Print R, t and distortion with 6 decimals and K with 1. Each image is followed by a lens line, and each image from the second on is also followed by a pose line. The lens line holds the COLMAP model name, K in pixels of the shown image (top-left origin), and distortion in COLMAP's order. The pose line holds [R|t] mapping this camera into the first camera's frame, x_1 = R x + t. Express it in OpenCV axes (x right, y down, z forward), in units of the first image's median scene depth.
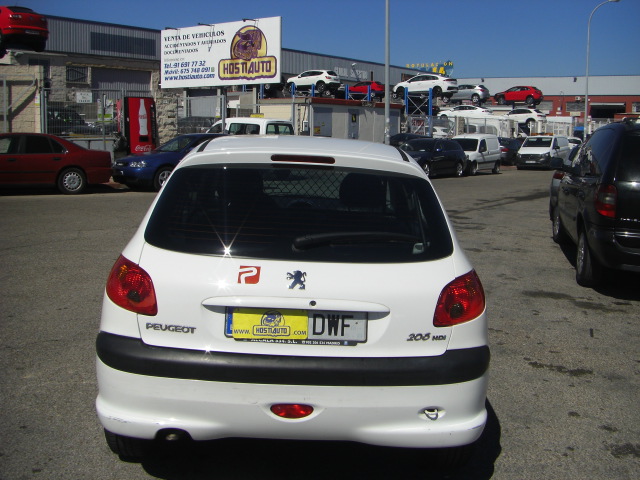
lens RADIAL K [[727.2, 0, 343.6], [0, 727.2, 206.8], [0, 0, 1]] dist [-0.173553, 0.075478]
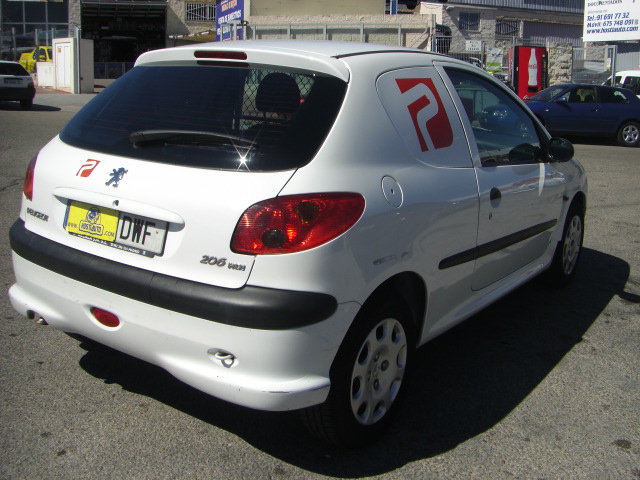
lens RADIAL K [[727.2, 0, 343.6], [0, 727.2, 206.8], [0, 0, 1]] dist [-0.173553, 0.075478]
pose [[0.810587, 0.108139, -0.575547, 0.540741], [-0.075869, 0.993912, 0.079893, 0.034124], [0.580683, -0.021094, 0.813857, 0.332627]]
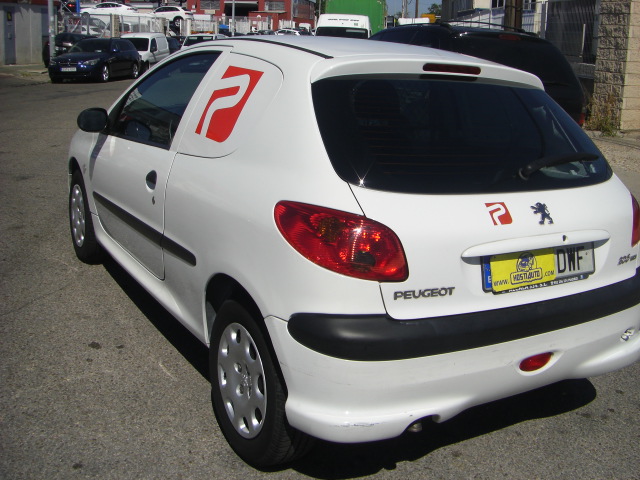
lens RADIAL K [[727.2, 0, 343.6], [0, 727.2, 206.8], [0, 0, 1]] dist [-0.173553, 0.075478]
pose [[0.870505, -0.096819, 0.482543, -0.529876], [0.028850, 0.988812, 0.146352, -0.030446], [-0.491314, -0.113479, 0.863558, 0.294472]]
